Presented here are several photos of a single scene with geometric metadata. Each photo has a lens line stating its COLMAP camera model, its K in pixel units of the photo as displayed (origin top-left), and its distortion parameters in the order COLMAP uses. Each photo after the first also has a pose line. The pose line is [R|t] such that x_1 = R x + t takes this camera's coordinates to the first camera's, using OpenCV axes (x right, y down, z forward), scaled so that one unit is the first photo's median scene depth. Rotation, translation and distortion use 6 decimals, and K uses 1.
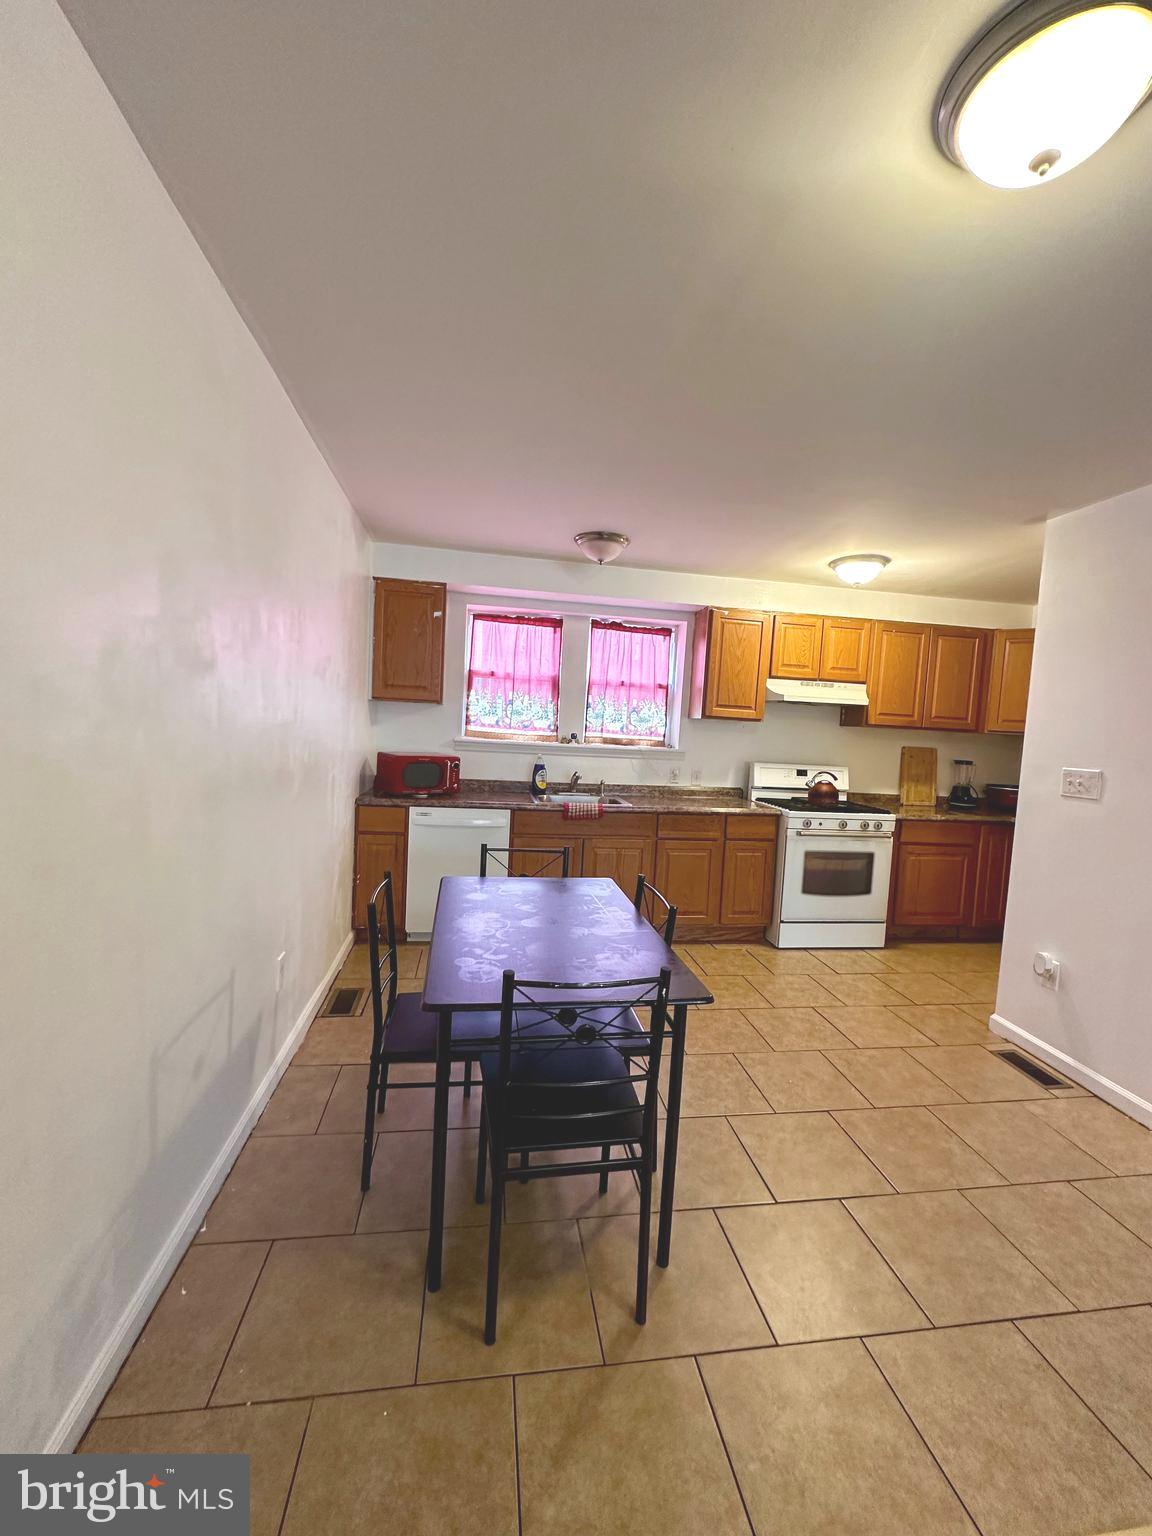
lens RADIAL K [[613.5, 0, 578.8], [0, 613.5, 767.8], [0, 0, 1]] dist [-0.008761, -0.000409]
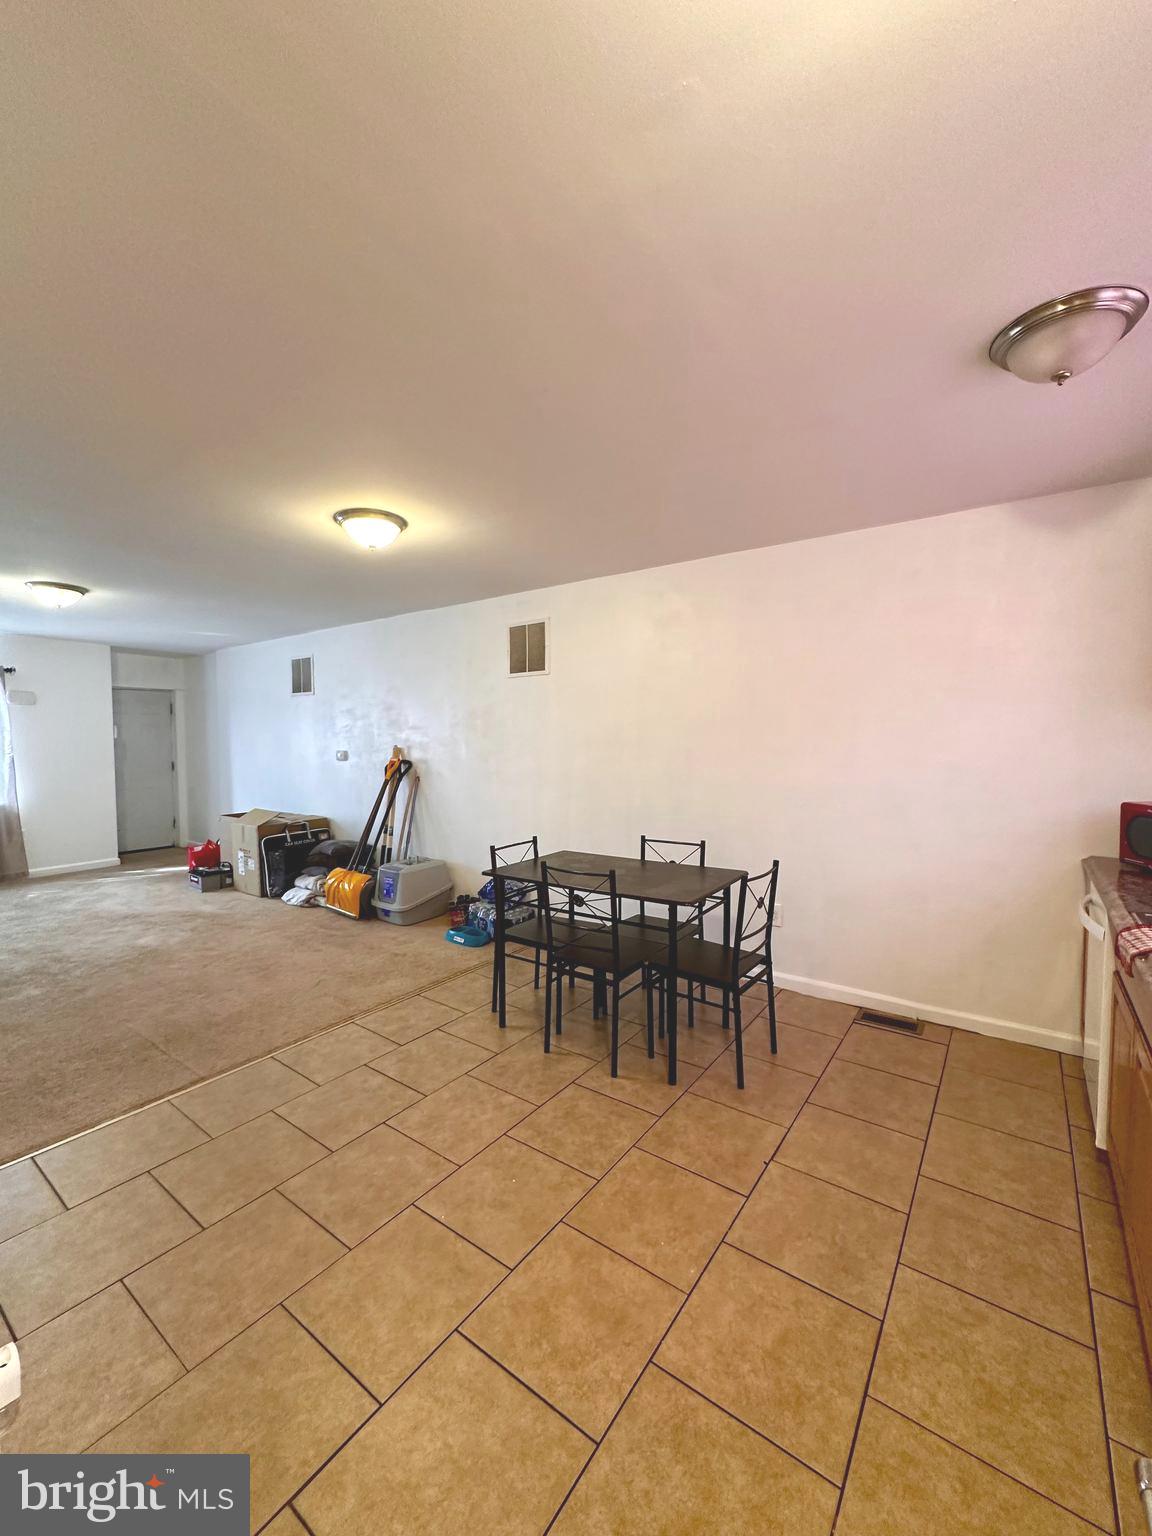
lens RADIAL K [[613.5, 0, 578.8], [0, 613.5, 767.8], [0, 0, 1]] dist [-0.008761, -0.000409]
pose [[-0.703363, -0.016705, -0.710634, 0.482209], [-0.085750, 0.994417, 0.061497, -0.038400], [0.705640, 0.104192, -0.700869, 0.878599]]
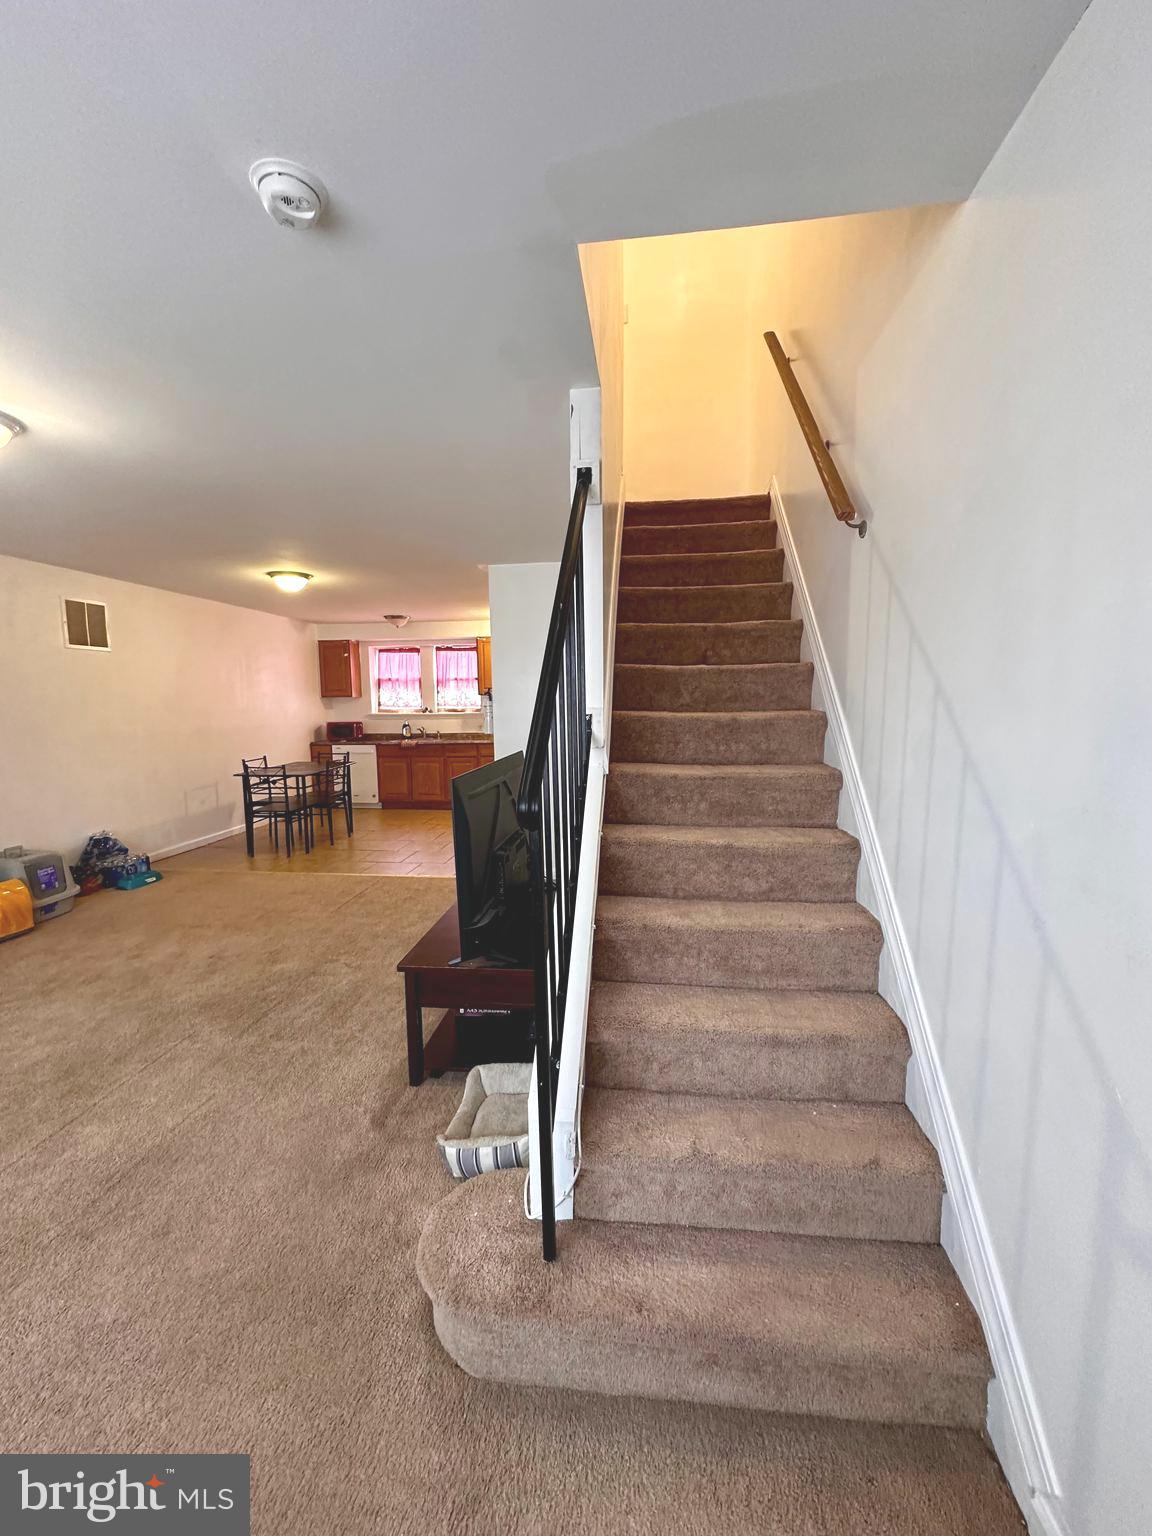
lens RADIAL K [[613.5, 0, 578.8], [0, 613.5, 767.8], [0, 0, 1]] dist [-0.008761, -0.000409]
pose [[0.961615, -0.033225, -0.272382, 0.981837], [0.041751, 0.998801, 0.025561, 0.105436], [0.271206, -0.035952, 0.961850, -0.741826]]
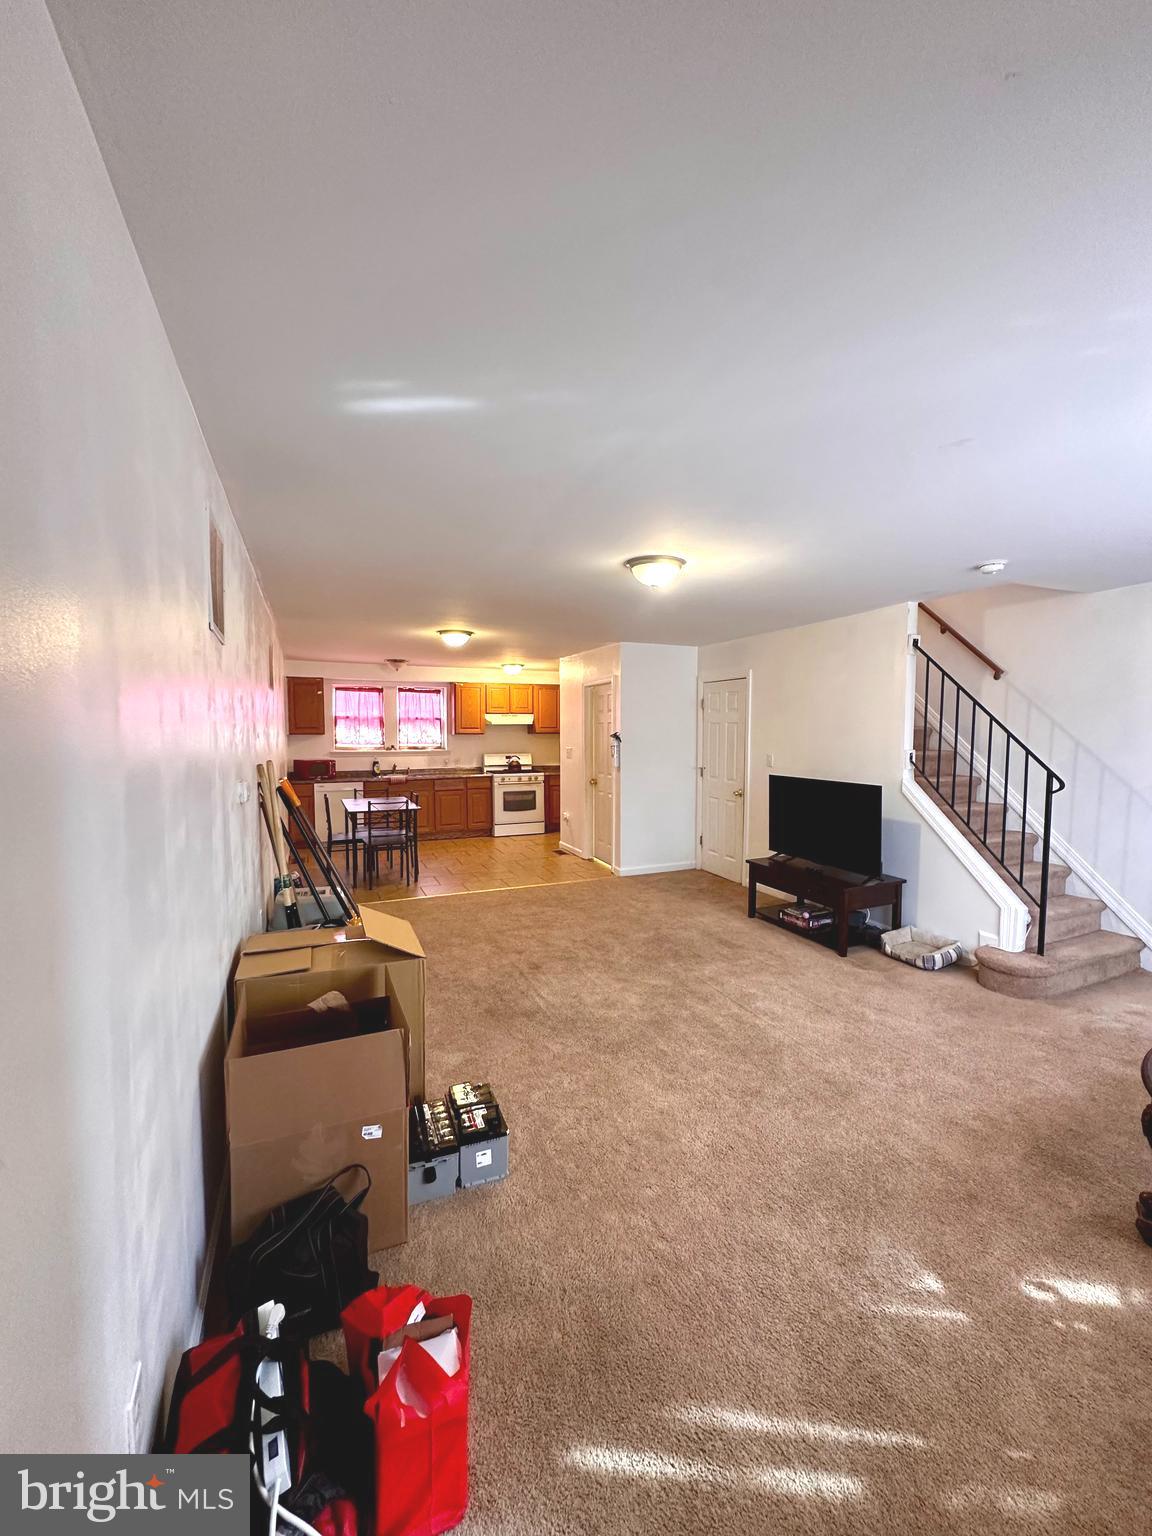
lens RADIAL K [[613.5, 0, 578.8], [0, 613.5, 767.8], [0, 0, 1]] dist [-0.008761, -0.000409]
pose [[0.966586, -0.068420, 0.247045, 0.081787], [0.070625, 0.997503, -0.000066, 0.062372], [-0.246423, 0.017511, 0.969004, -1.111302]]
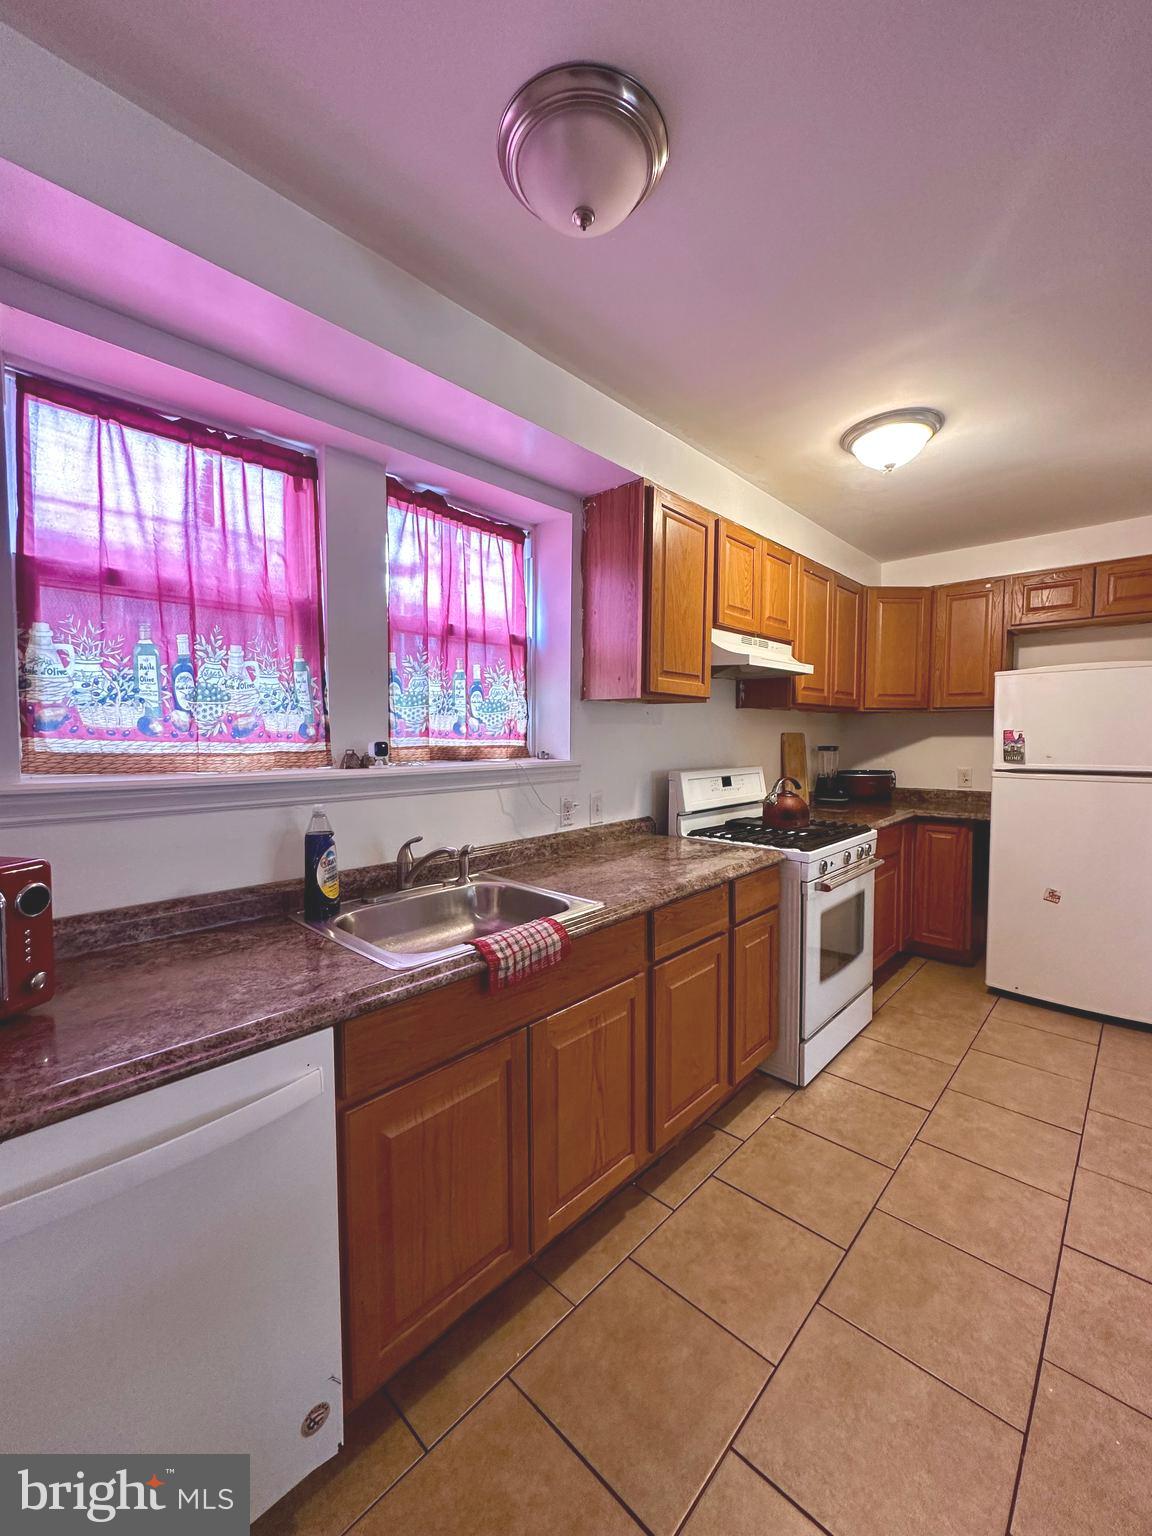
lens RADIAL K [[613.5, 0, 578.8], [0, 613.5, 767.8], [0, 0, 1]] dist [-0.008761, -0.000409]
pose [[0.792150, -0.087181, 0.604068, -0.152471], [0.087050, 0.995765, 0.029557, -0.039961], [-0.604087, 0.029171, 0.796385, 0.600915]]
